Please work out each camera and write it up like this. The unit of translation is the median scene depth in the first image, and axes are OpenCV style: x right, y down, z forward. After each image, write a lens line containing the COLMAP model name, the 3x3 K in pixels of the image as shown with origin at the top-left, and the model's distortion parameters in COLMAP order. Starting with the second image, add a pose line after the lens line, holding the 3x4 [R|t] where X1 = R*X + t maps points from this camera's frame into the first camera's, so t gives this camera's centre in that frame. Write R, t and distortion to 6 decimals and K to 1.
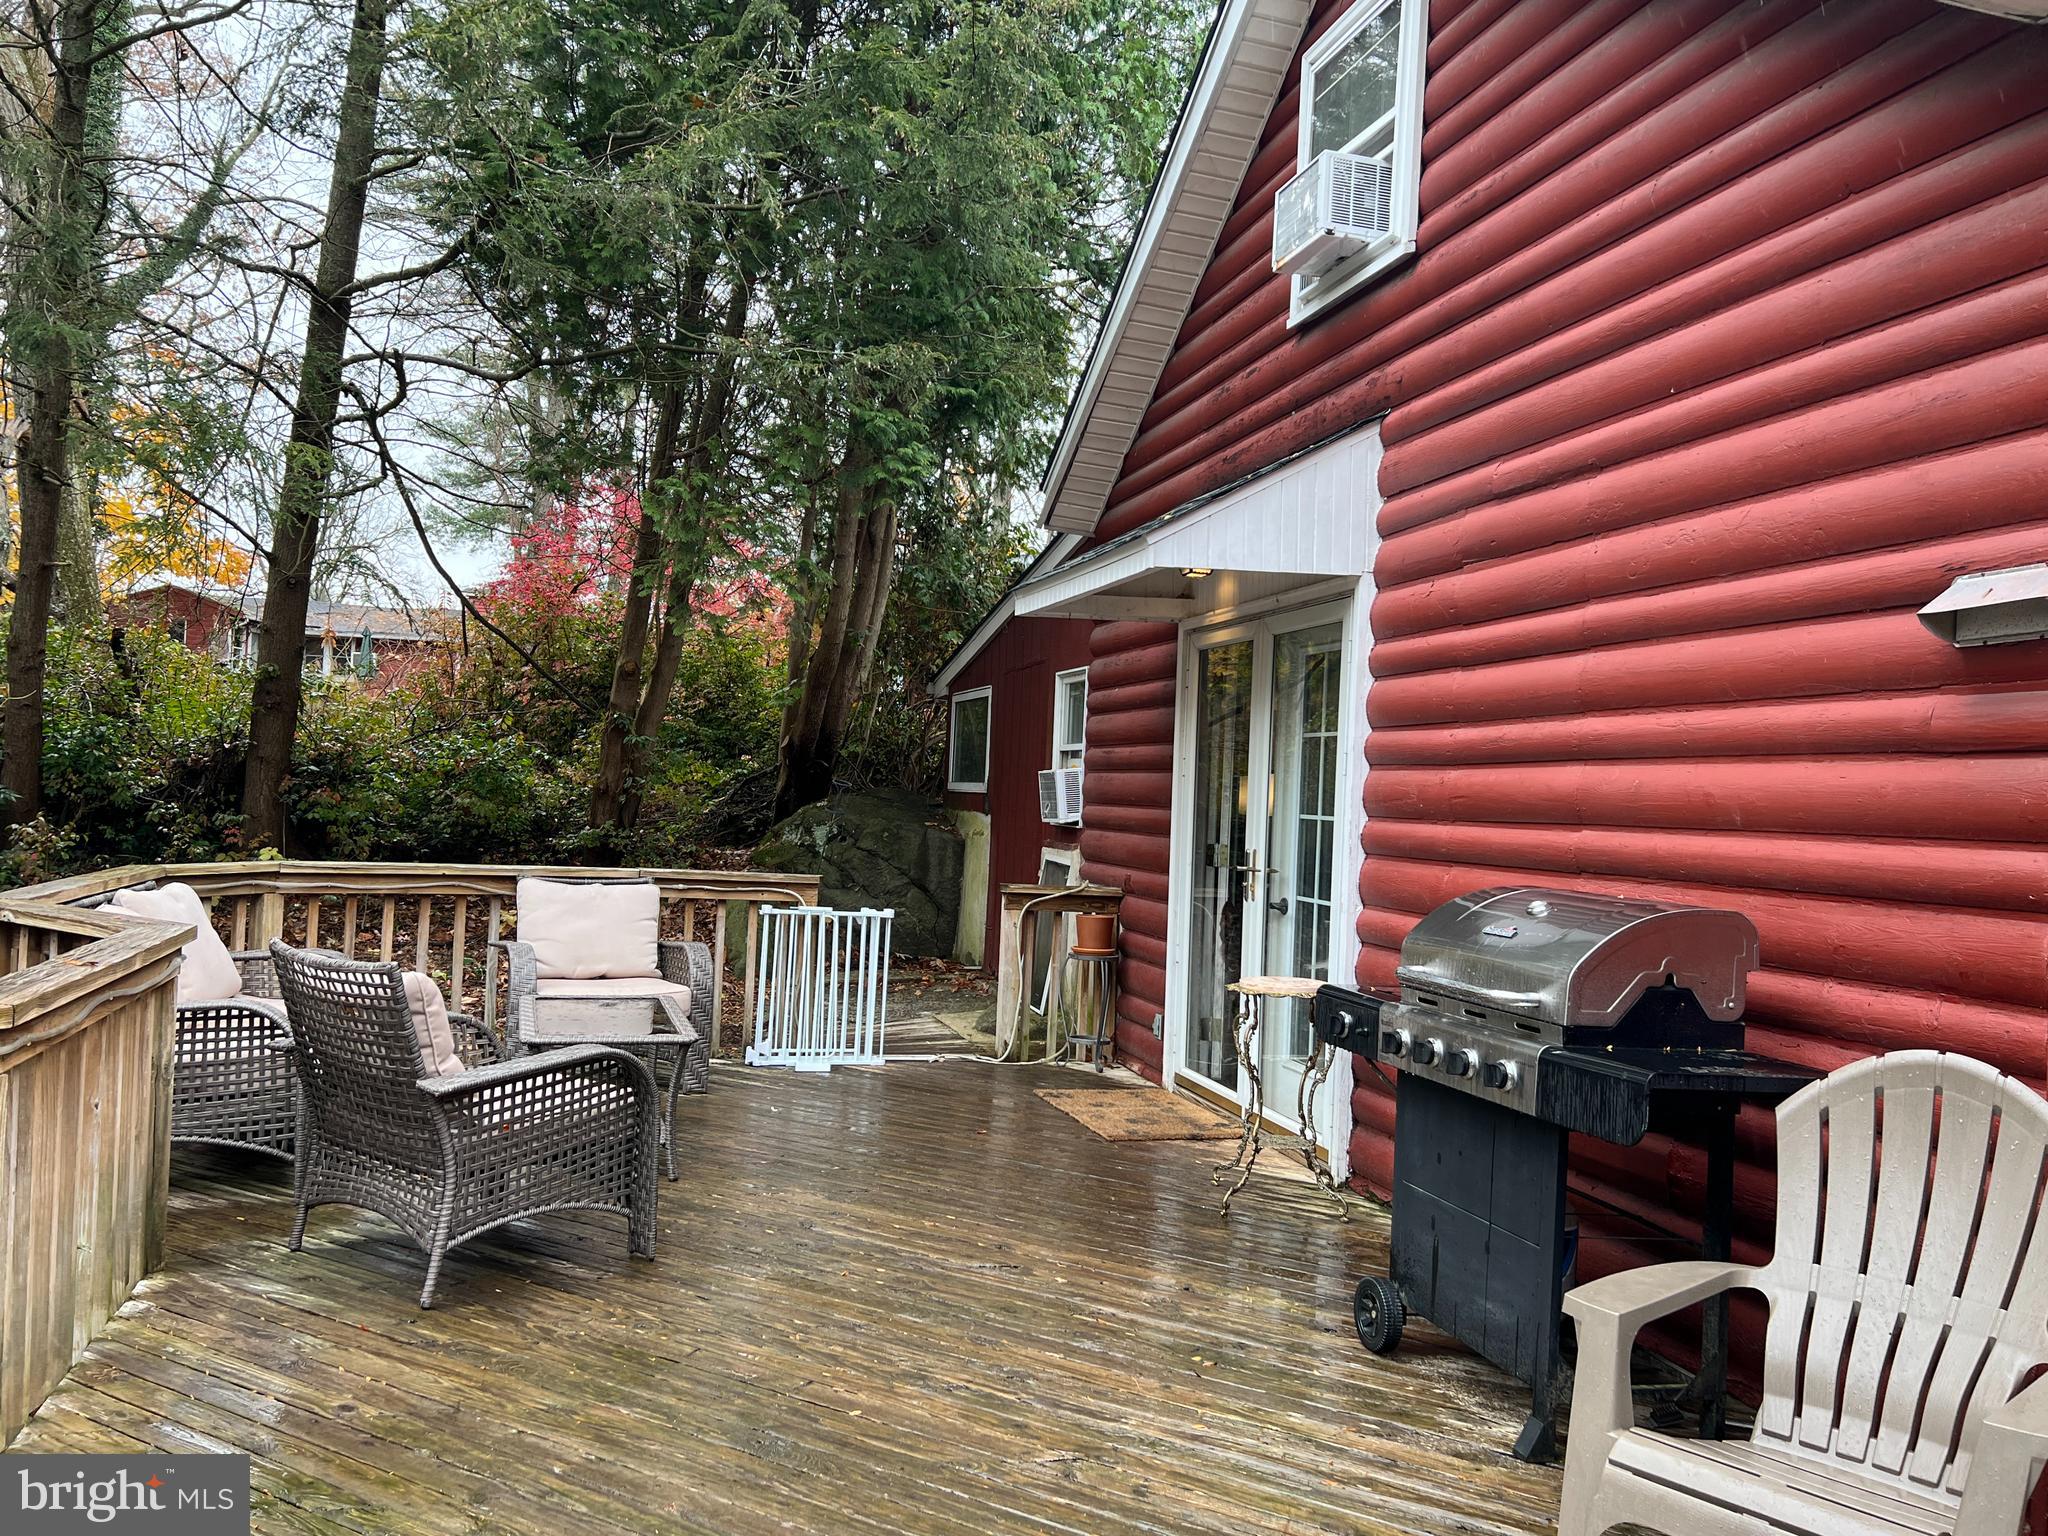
lens RADIAL K [[1596.8, 0, 949.0], [0, 1596.8, 768.0], [0, 0, 1]] dist [0.001509, -0.000099]
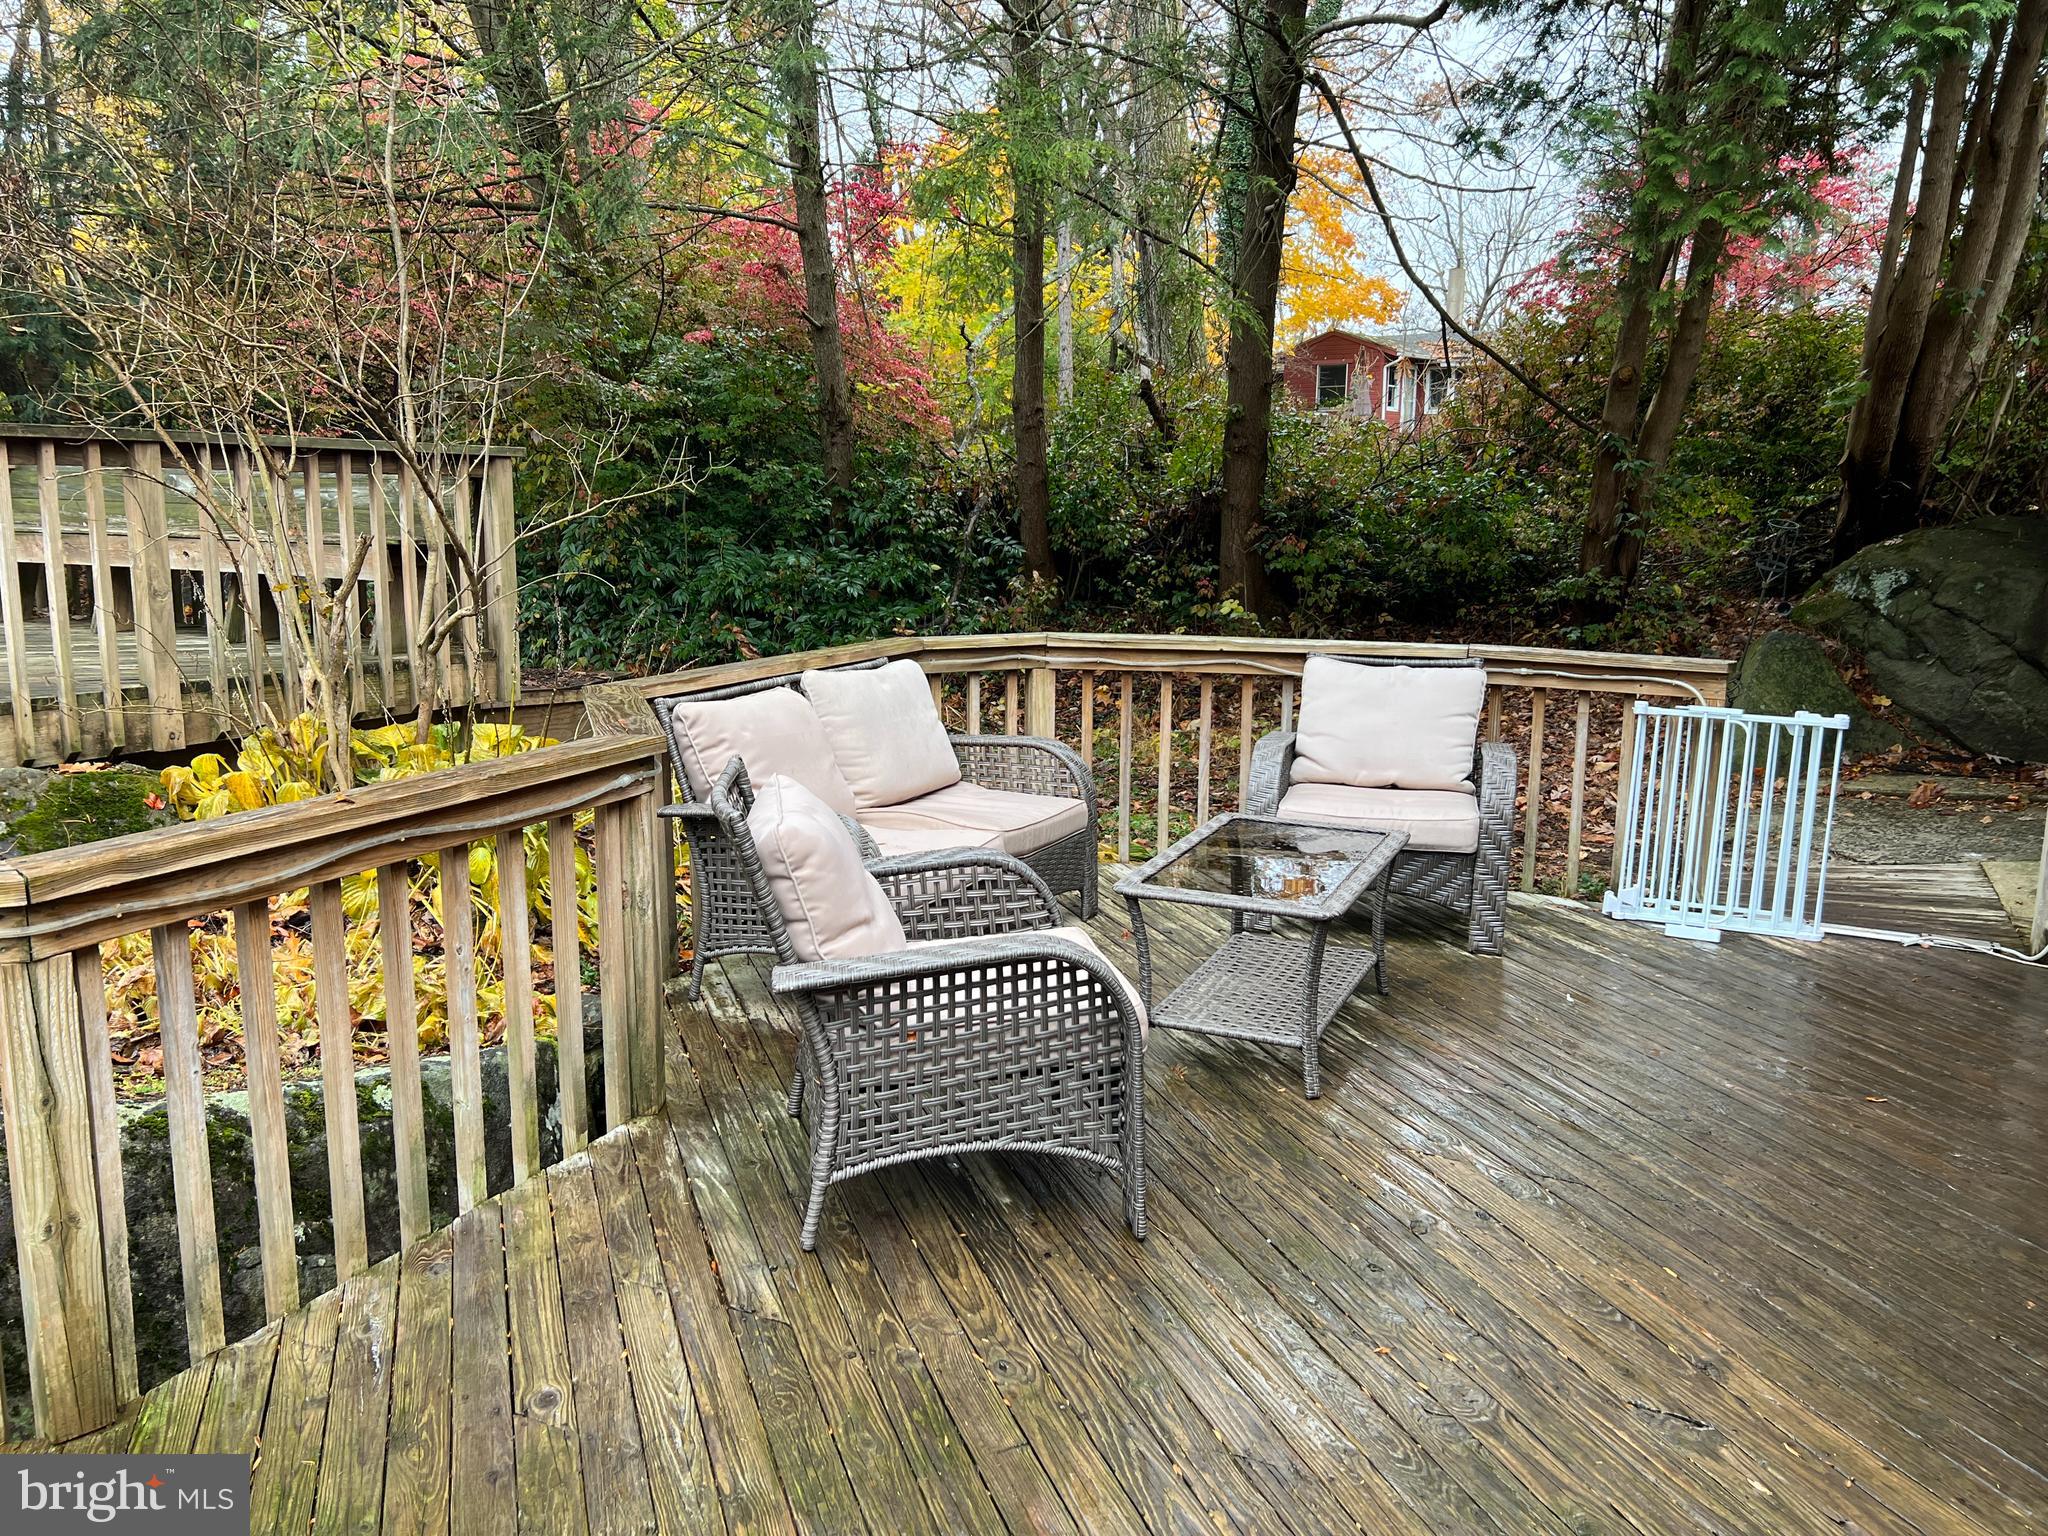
lens RADIAL K [[1533.4, 0, 1005.2], [0, 1533.4, 755.4], [0, 0, 1]] dist [0.090207, -0.113550]
pose [[0.762251, 0.072548, -0.643202, 0.116446], [0.034725, 0.987685, 0.152556, -0.006139], [0.646349, -0.138621, 0.750345, 0.289690]]
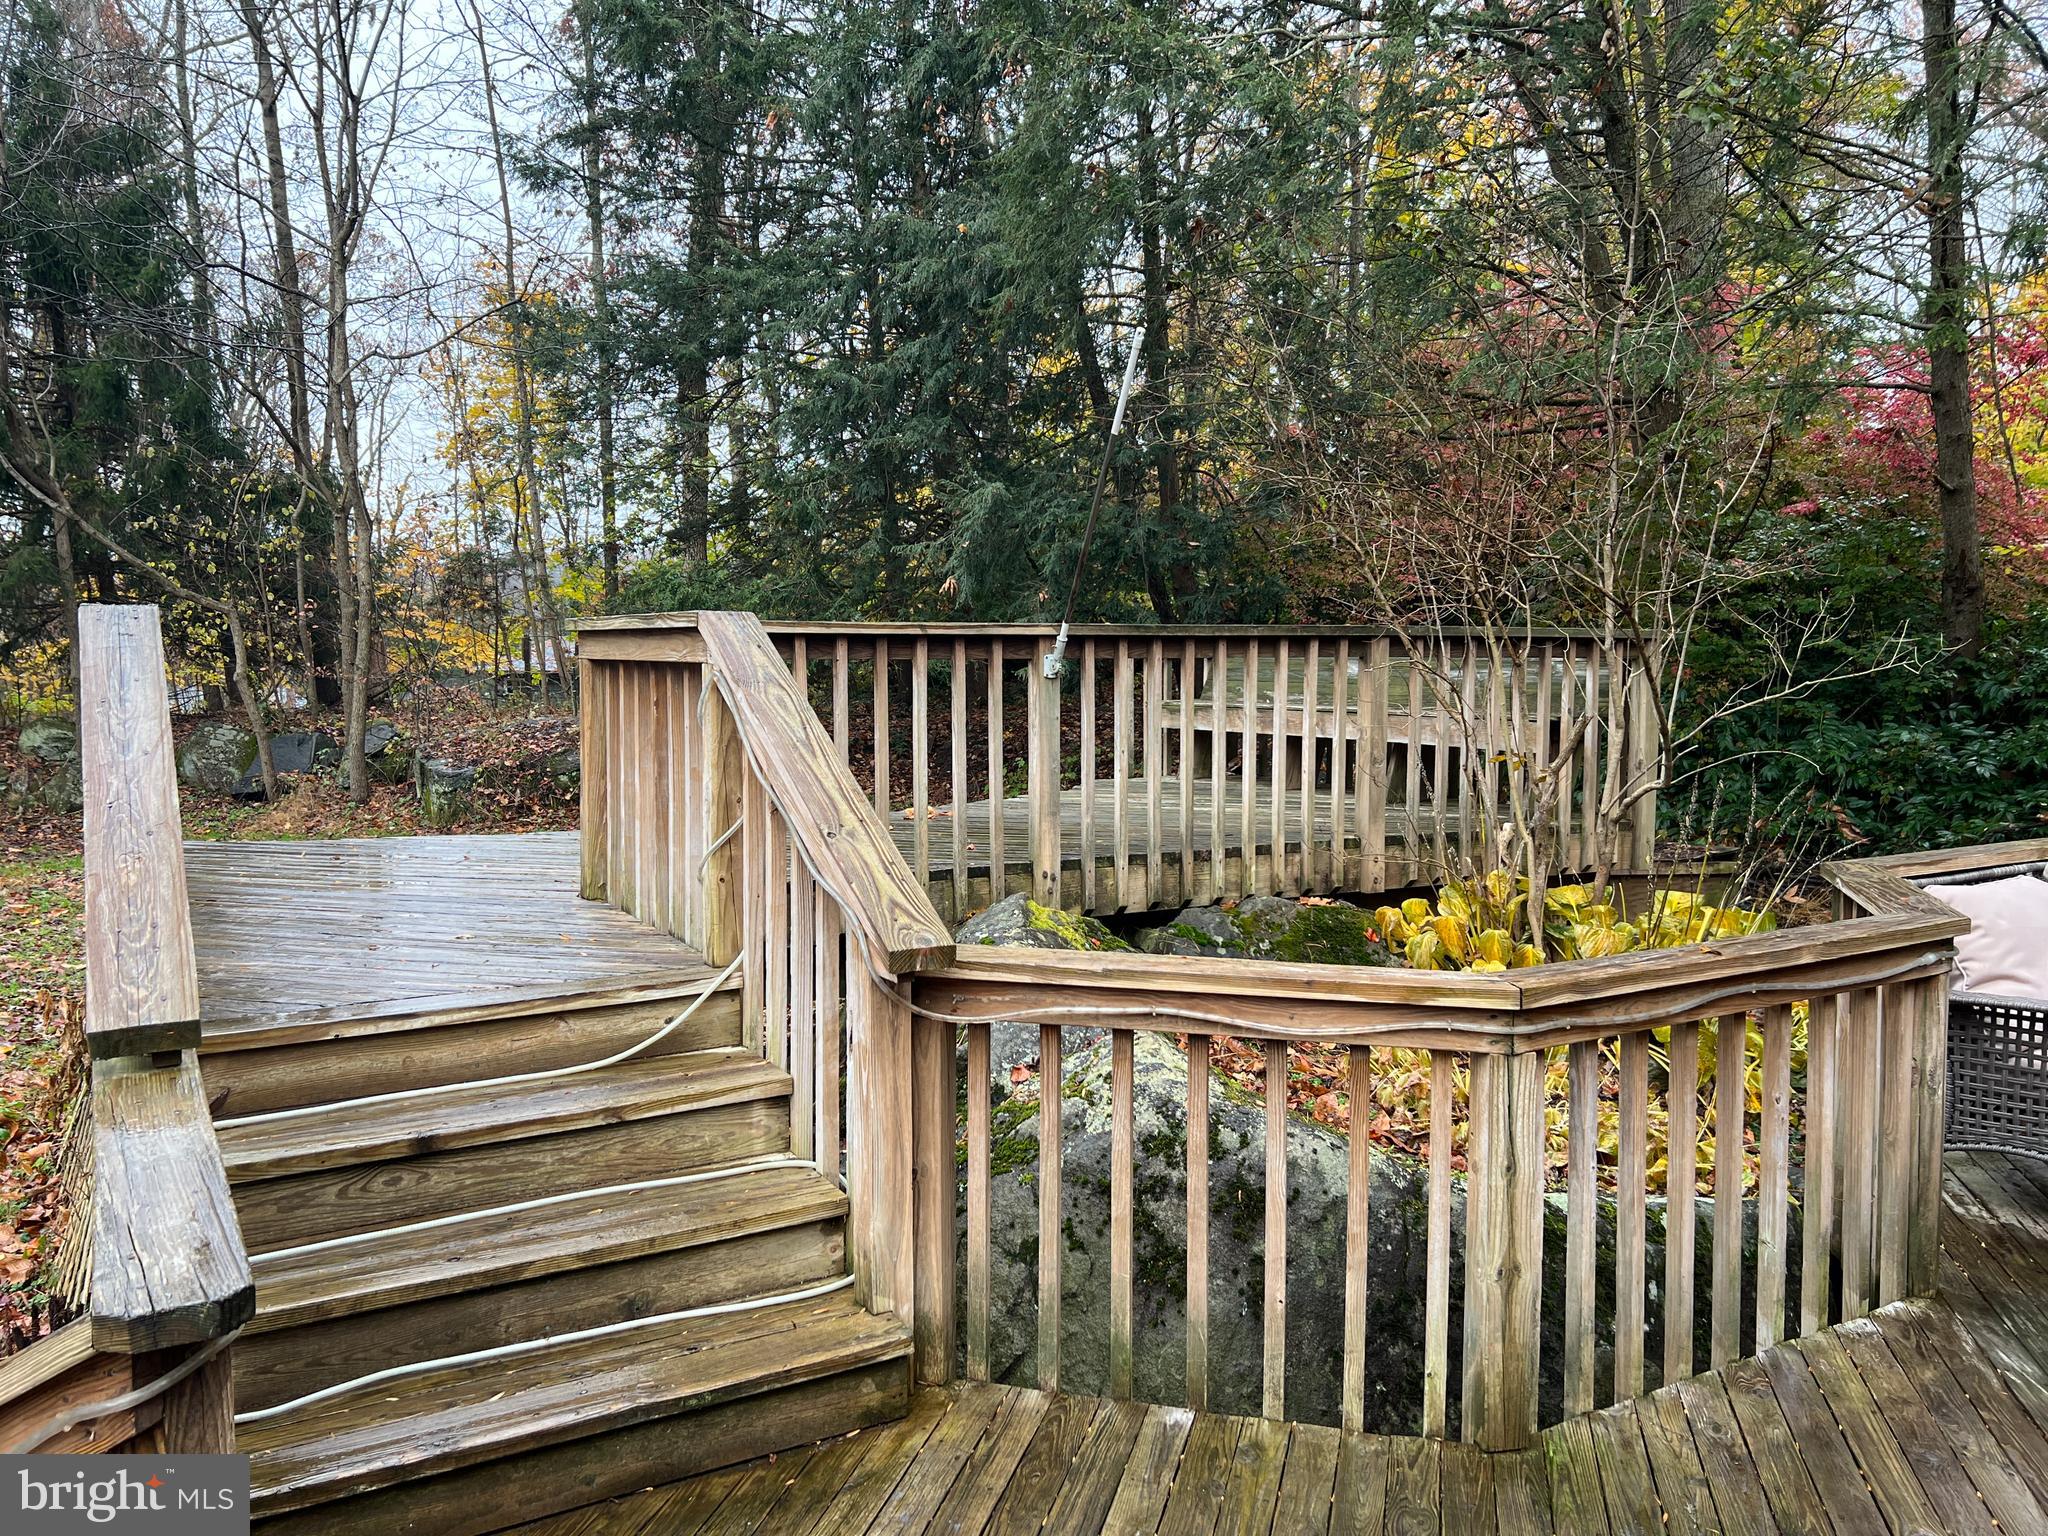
lens RADIAL K [[1526.4, 0, 1022.2], [0, 1526.4, 760.5], [0, 0, 1]] dist [0.075293, -0.095559]
pose [[0.267727, 0.021278, -0.963260, 0.114902], [0.028501, 0.999144, 0.029992, -0.015410], [0.963073, -0.035484, 0.266891, 0.166803]]
